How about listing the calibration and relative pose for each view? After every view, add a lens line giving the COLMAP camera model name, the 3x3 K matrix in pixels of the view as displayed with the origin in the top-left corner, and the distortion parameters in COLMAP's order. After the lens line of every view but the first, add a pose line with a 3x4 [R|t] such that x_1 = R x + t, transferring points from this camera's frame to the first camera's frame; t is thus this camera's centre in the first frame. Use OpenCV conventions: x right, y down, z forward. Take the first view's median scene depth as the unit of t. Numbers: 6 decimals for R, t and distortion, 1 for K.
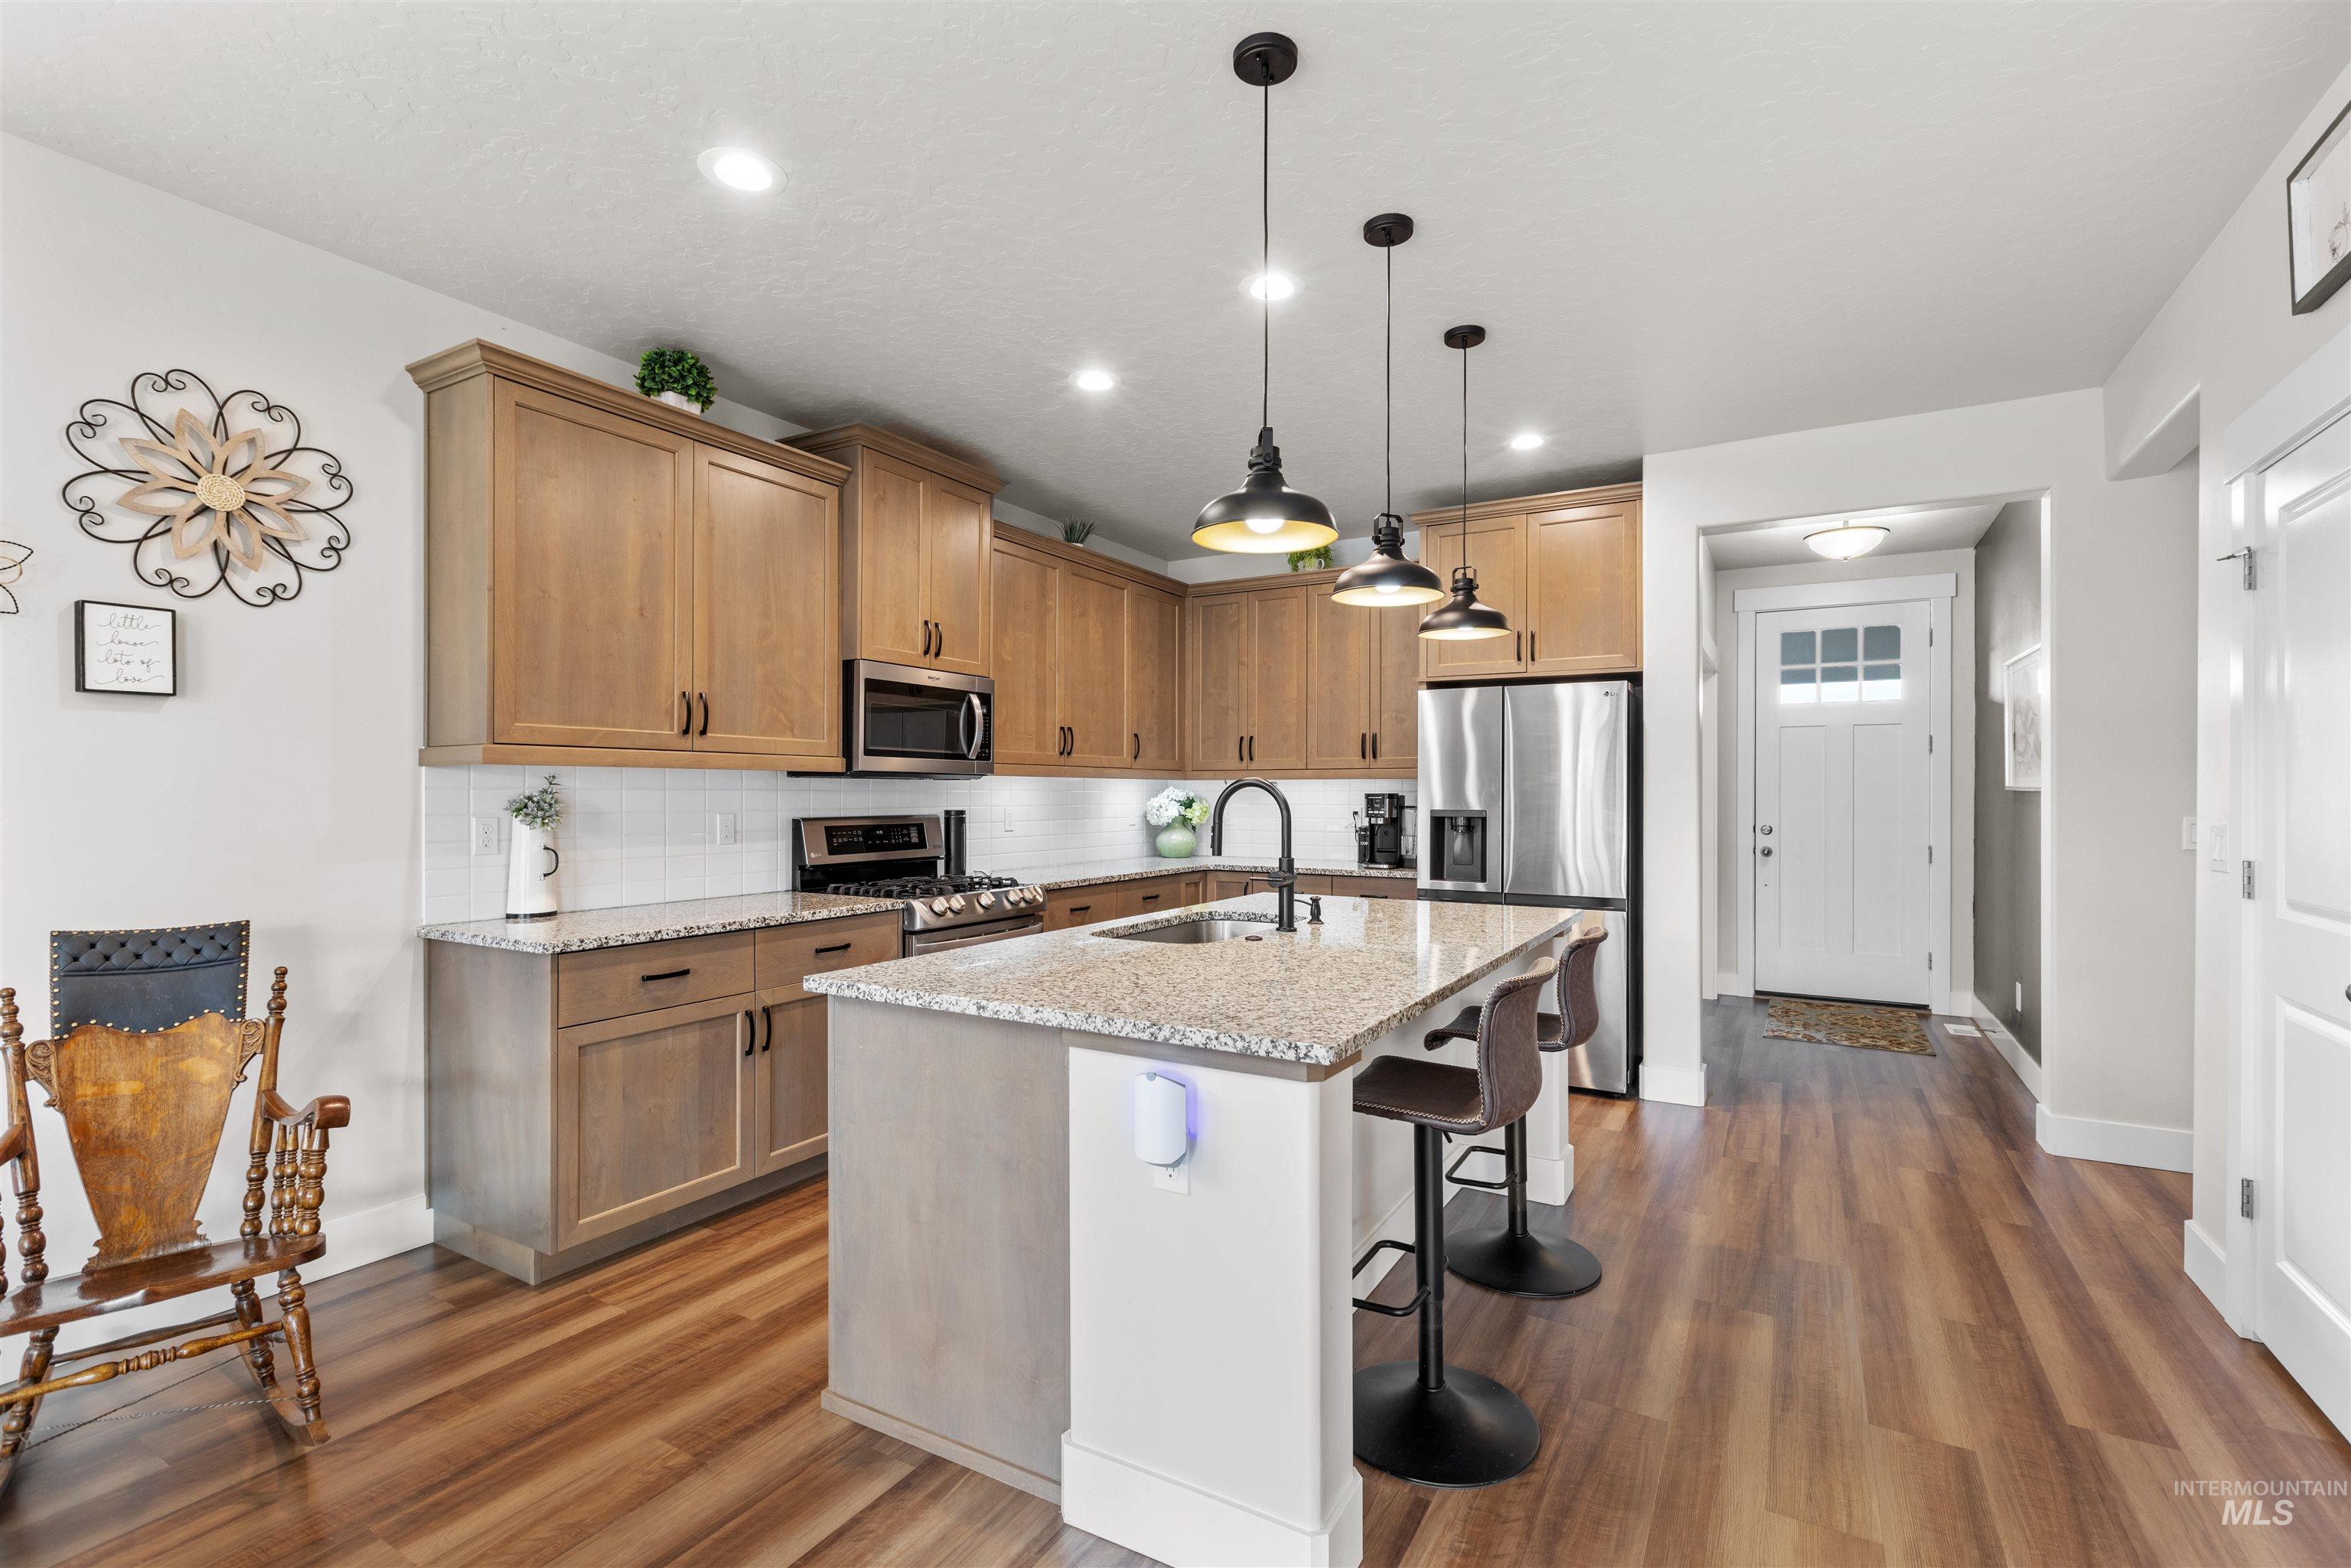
lens RADIAL K [[1048.1, 0, 1181.2], [0, 1048.1, 788.3], [0, 0, 1]] dist [0.003010, -0.001155]
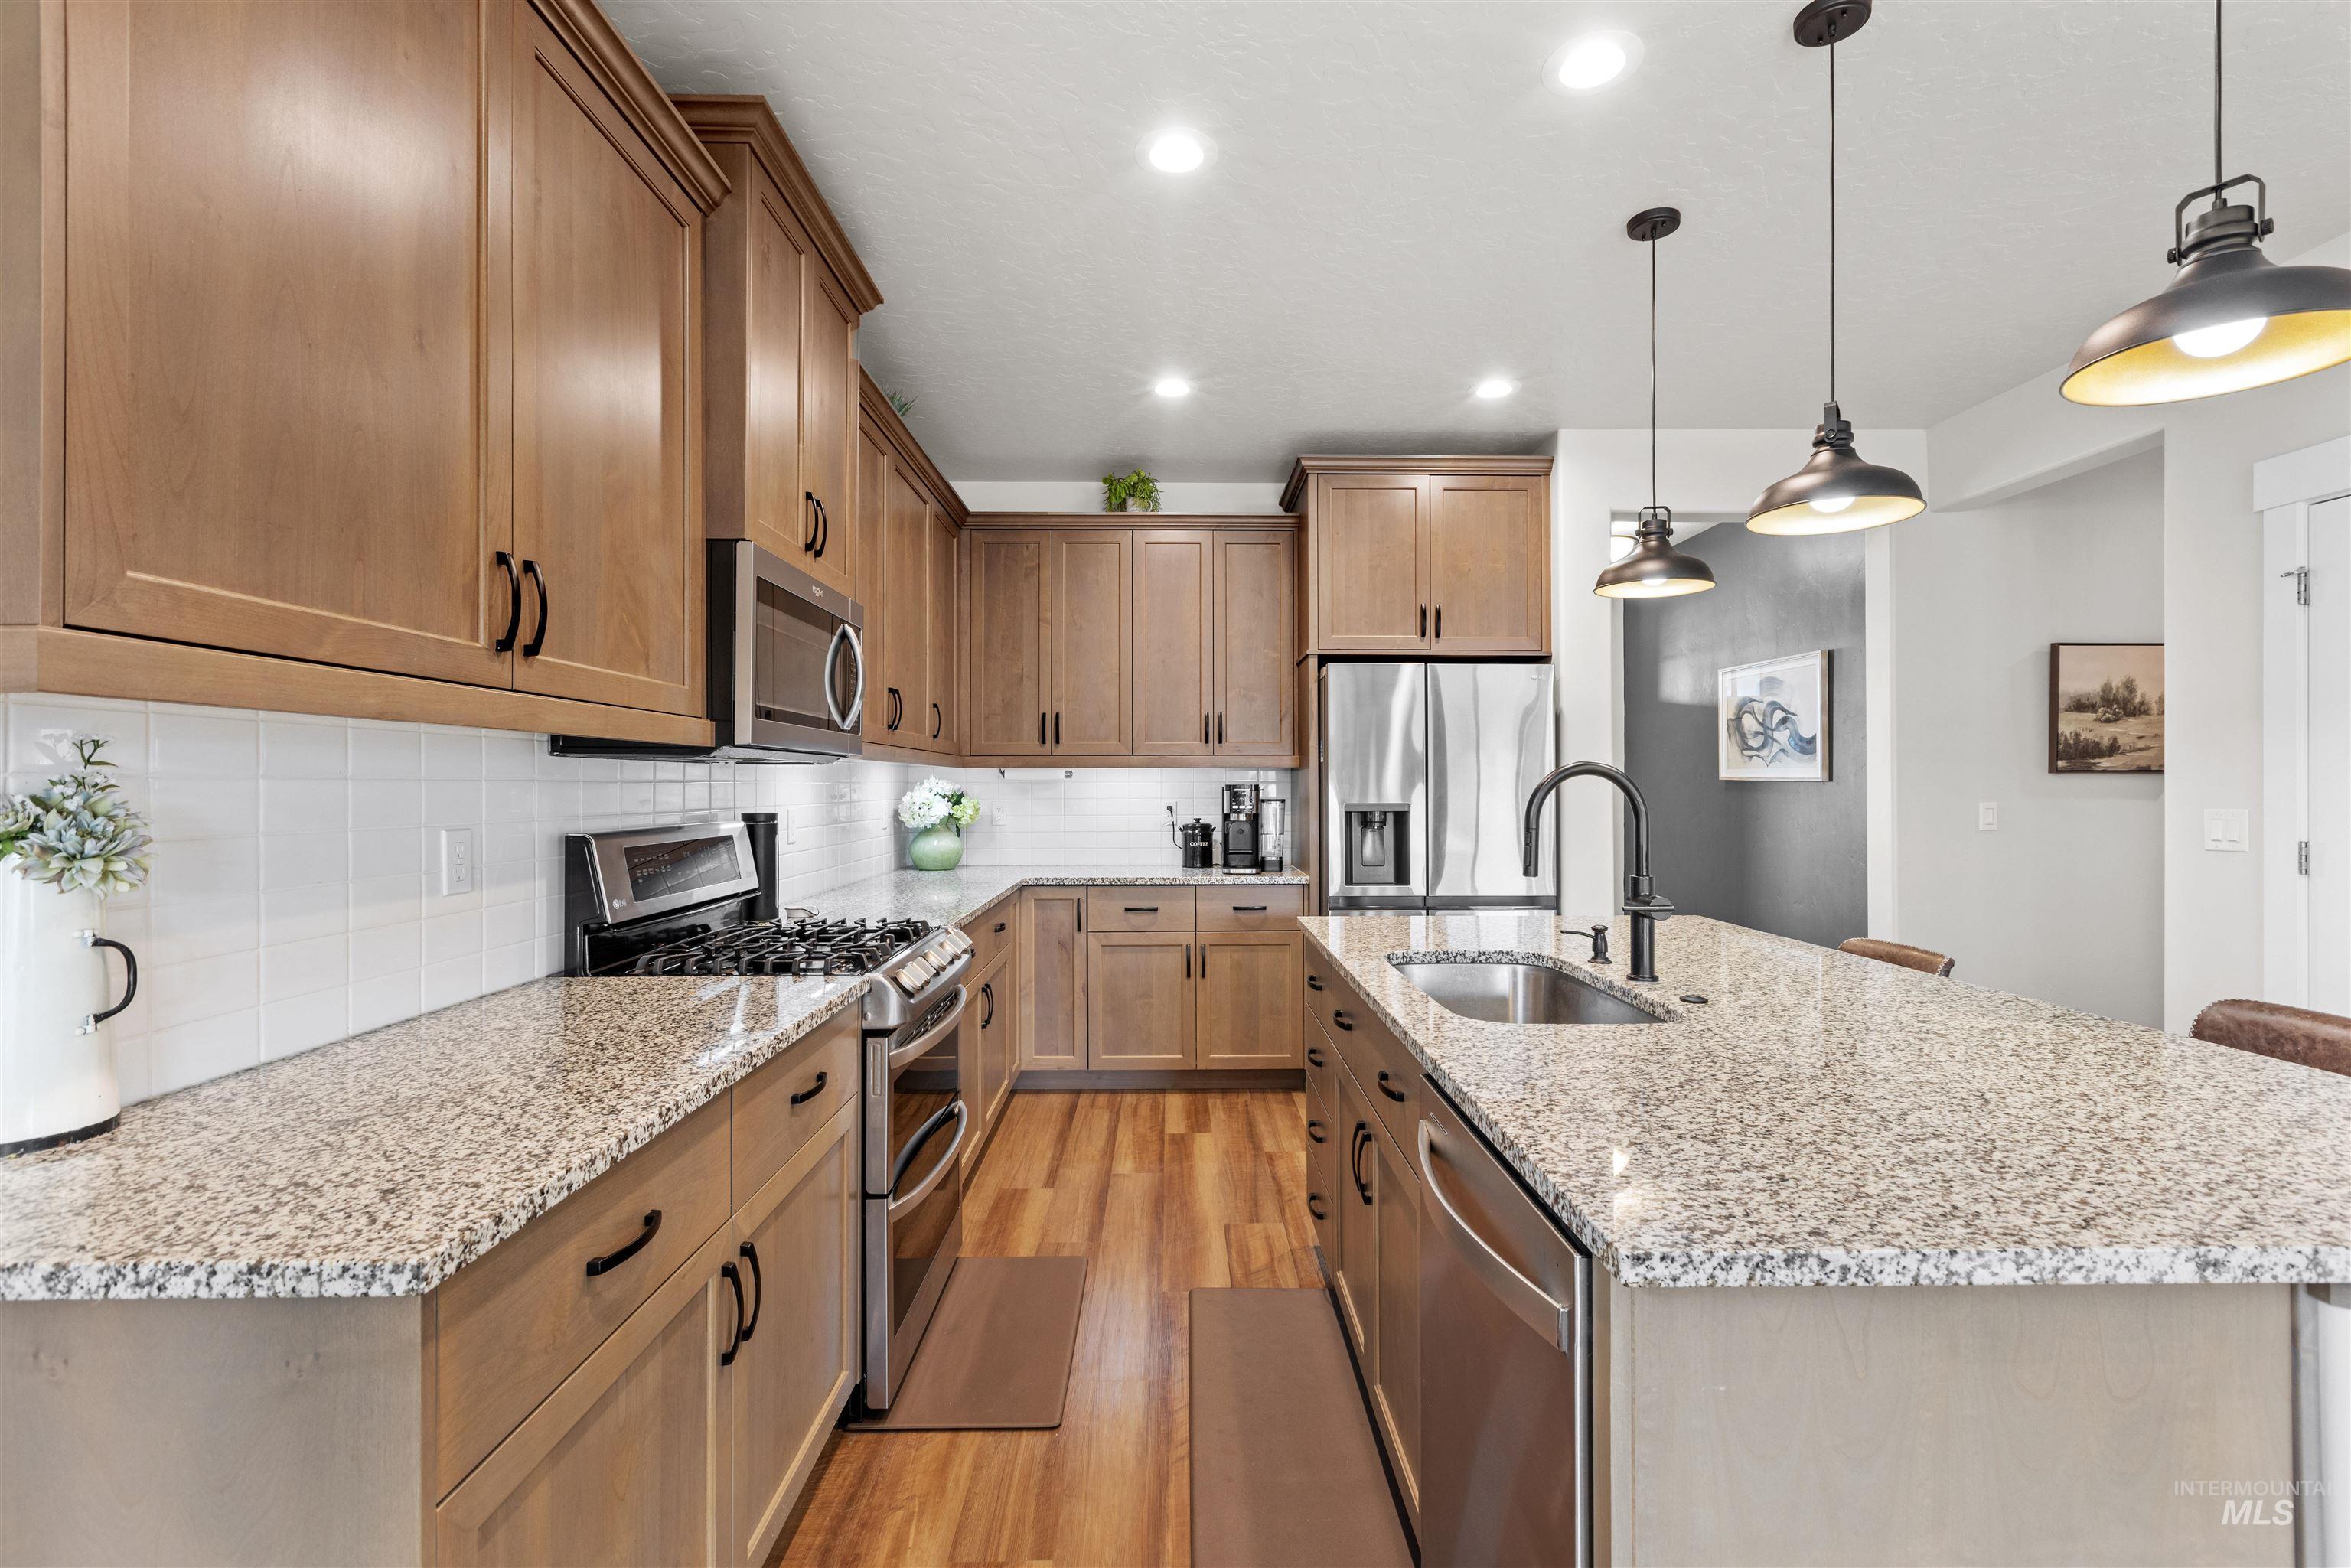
lens RADIAL K [[1048.1, 0, 1191.3], [0, 1048.1, 774.4], [0, 0, 1]] dist [0.003010, -0.001155]
pose [[0.855638, 0.002755, 0.517568, -0.350500], [0.000279, 0.999983, -0.005785, 0.001690], [-0.517575, 0.005094, 0.855623, 0.372485]]
